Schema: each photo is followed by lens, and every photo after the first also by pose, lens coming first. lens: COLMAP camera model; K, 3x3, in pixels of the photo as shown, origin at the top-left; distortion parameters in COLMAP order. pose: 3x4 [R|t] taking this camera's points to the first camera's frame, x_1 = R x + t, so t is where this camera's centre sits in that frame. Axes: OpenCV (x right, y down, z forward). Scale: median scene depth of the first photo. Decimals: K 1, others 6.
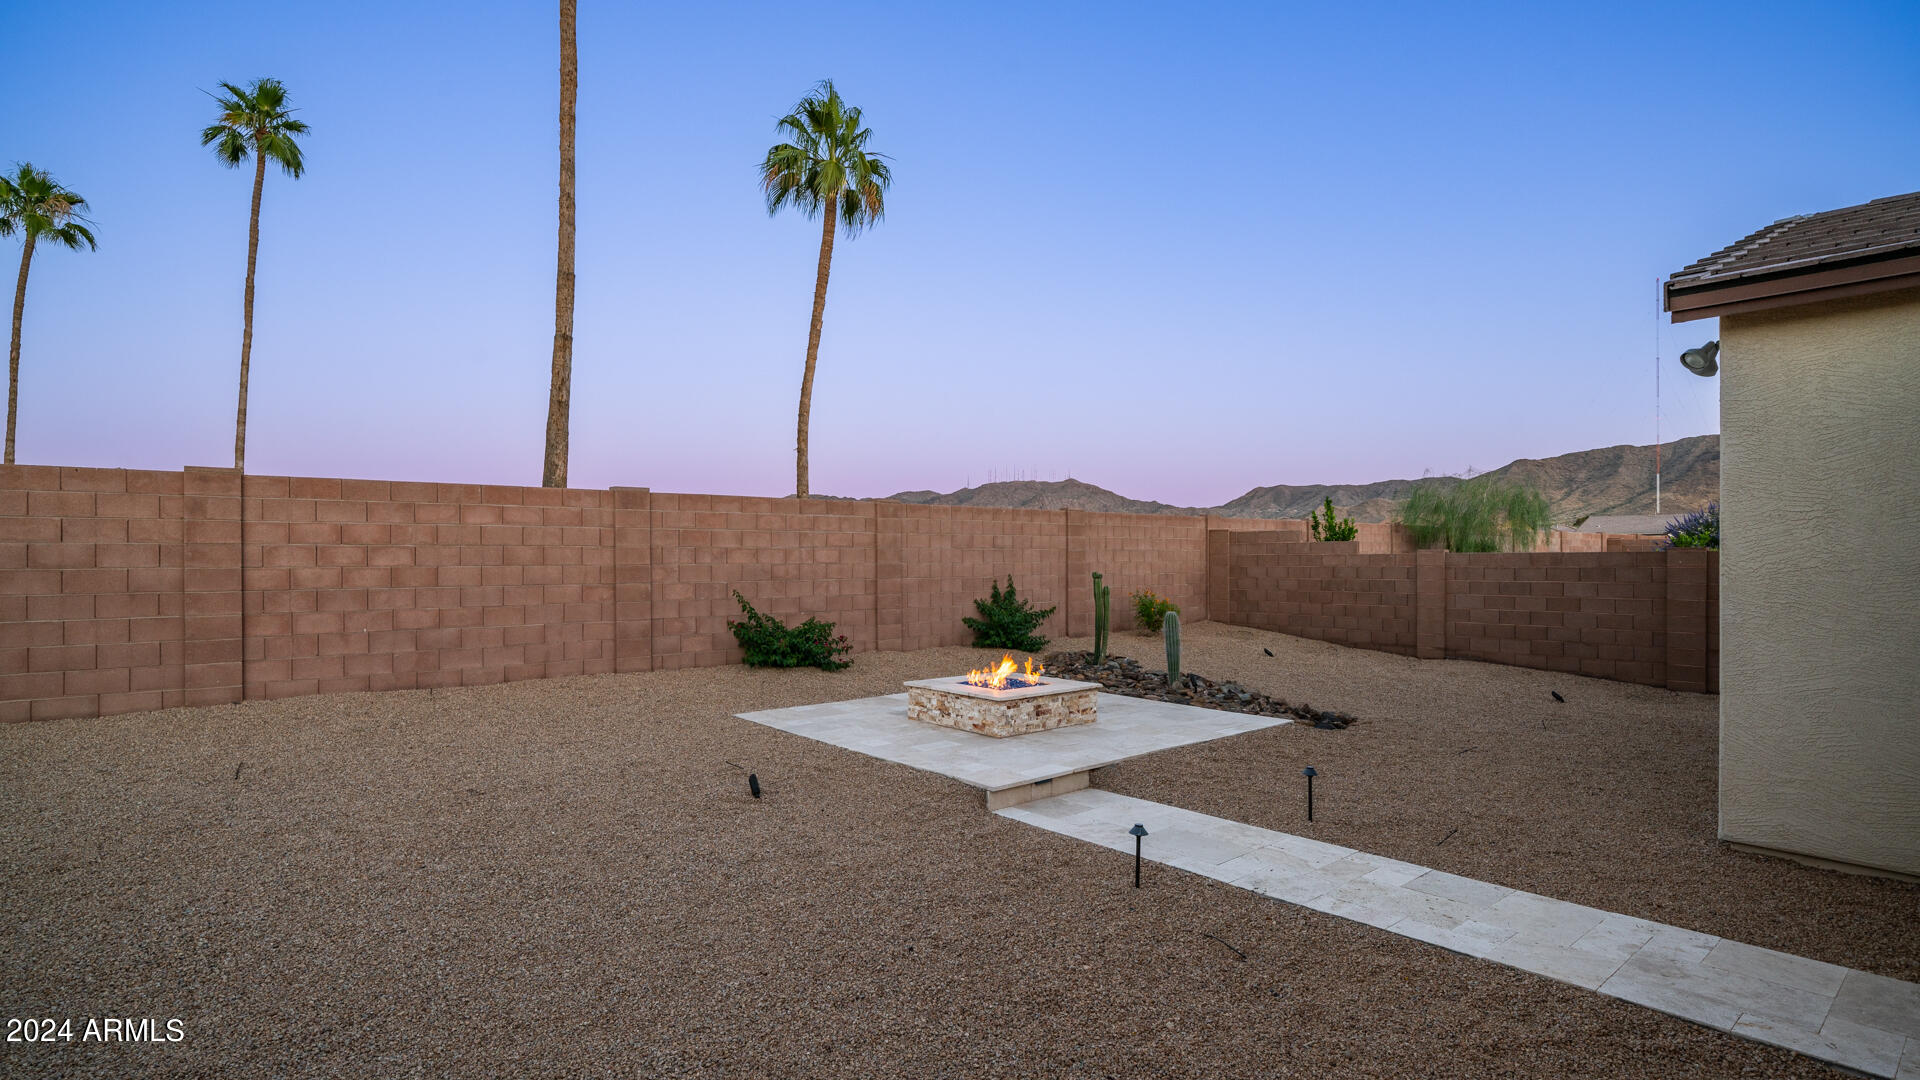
lens RADIAL K [[935.6, 0, 938.9], [0, 935.6, 553.9], [0, 0, 1]] dist [0.002003, 0.000706]
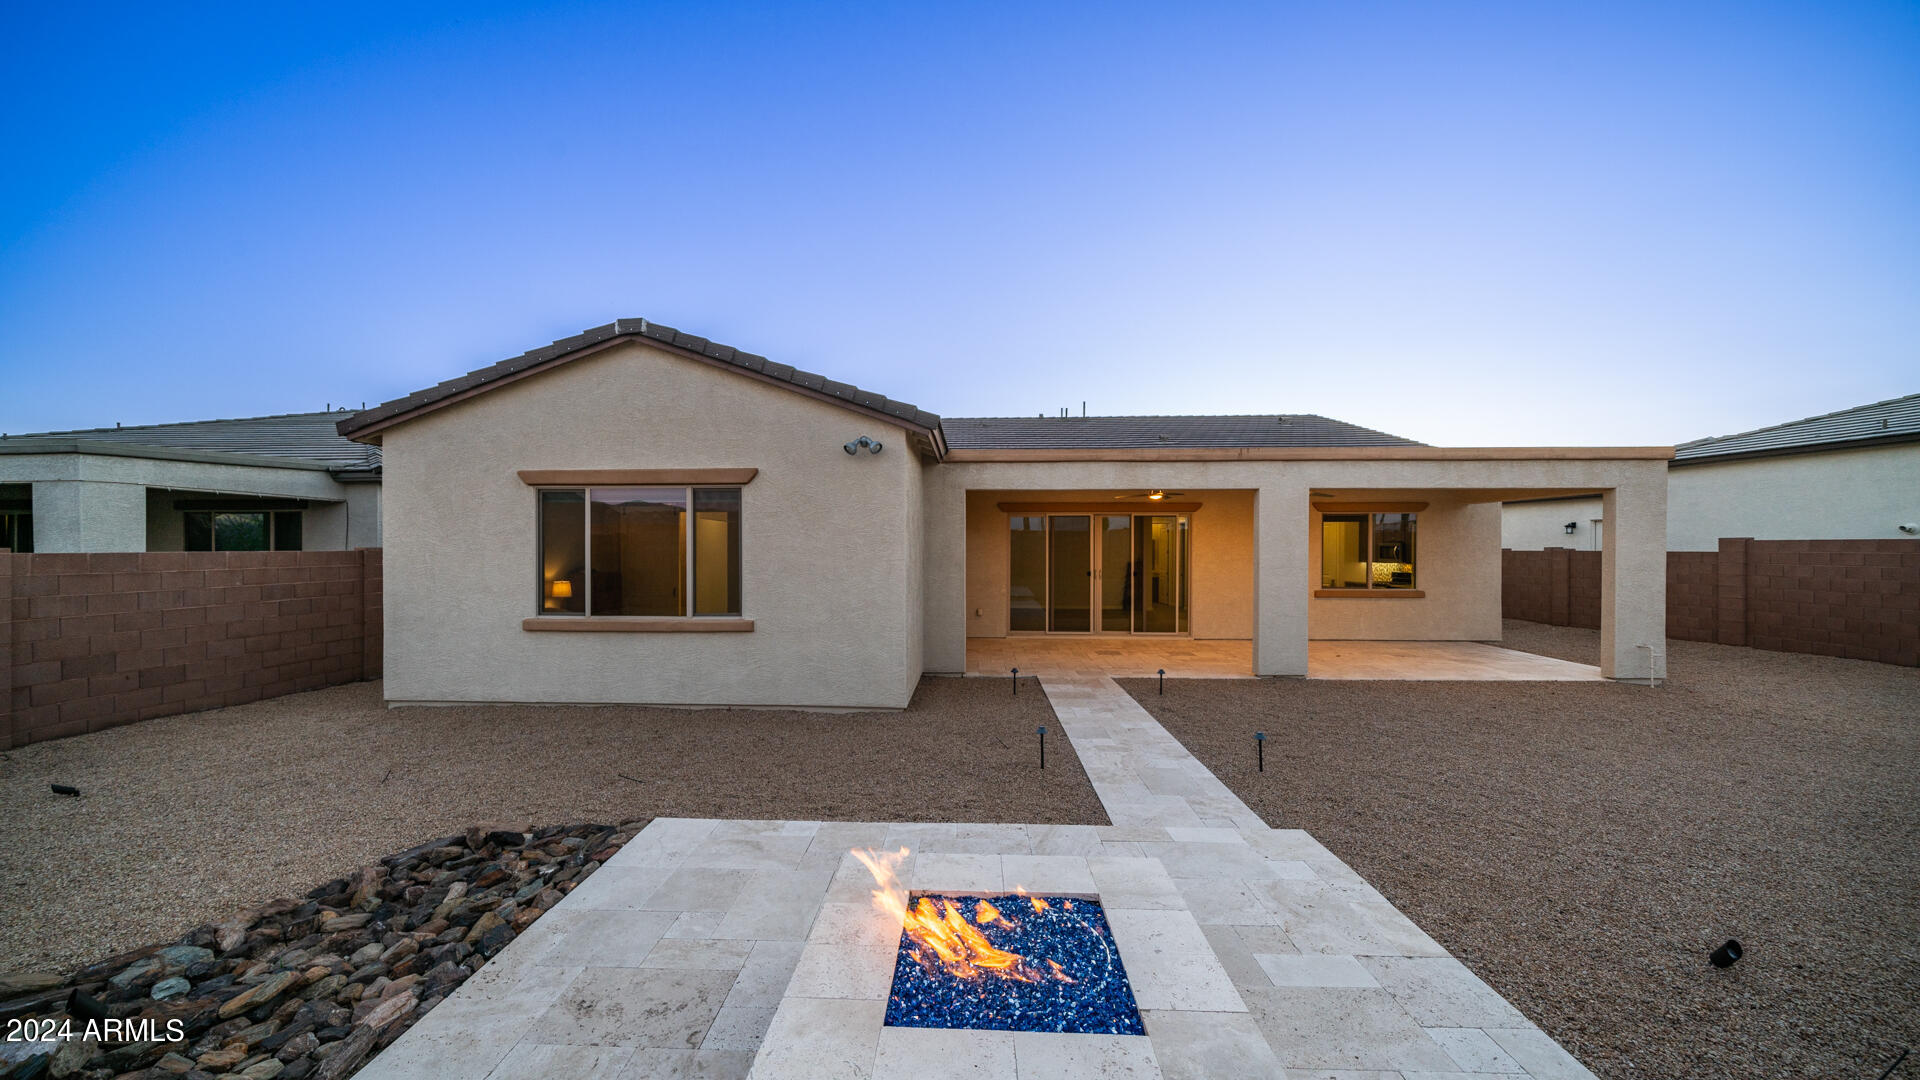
lens RADIAL K [[660.2, 0, 944.3], [0, 660.2, 549.1], [0, 0, 1]] dist [-0.004205, -0.000045]
pose [[-0.739788, 0.001528, 0.672838, -0.054779], [-0.002399, 0.999985, -0.004908, -0.005307], [-0.672836, -0.005245, -0.739773, 0.828676]]
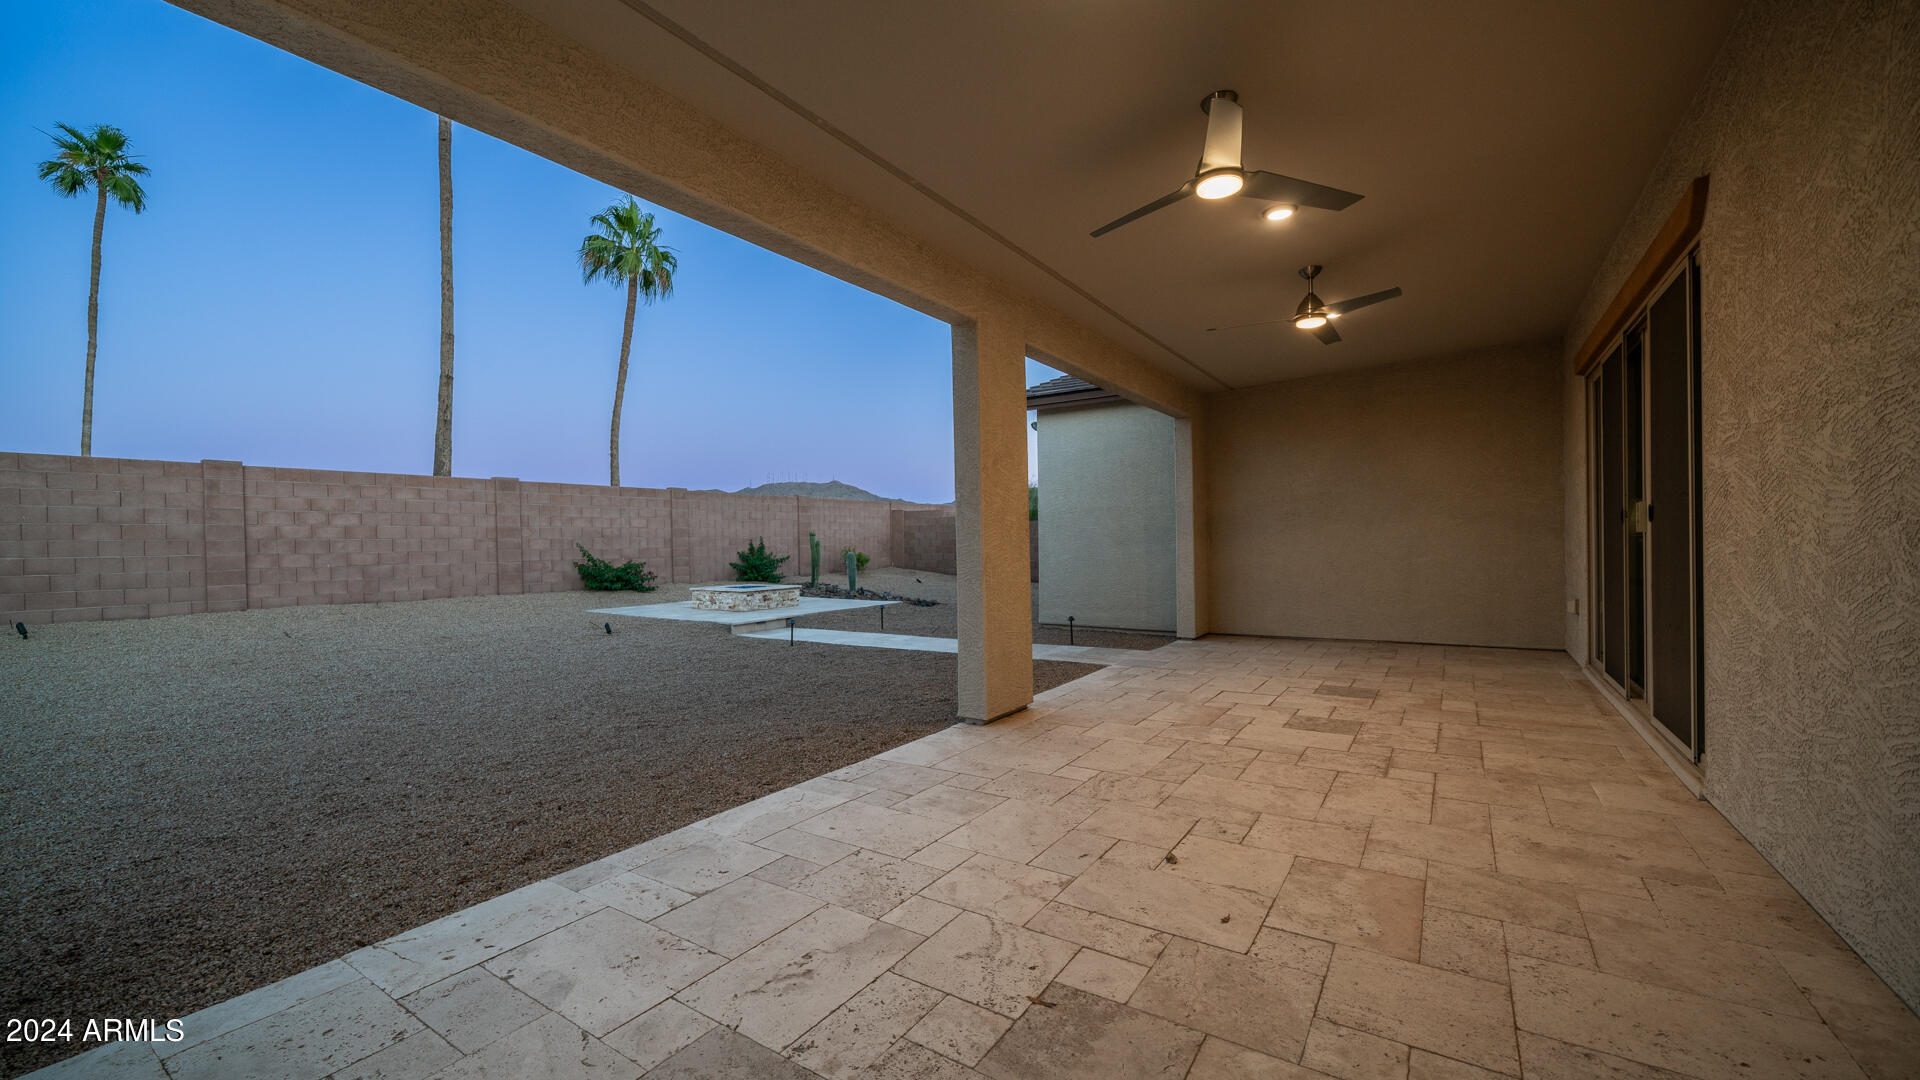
lens RADIAL K [[752.4, 0, 944.7], [0, 752.4, 551.3], [0, 0, 1]] dist [-0.000154, 0.000332]
pose [[0.960343, -0.016067, 0.278357, 0.022206], [0.012384, 0.999811, 0.014986, 0.036408], [-0.278545, -0.010944, 0.960361, -0.359342]]
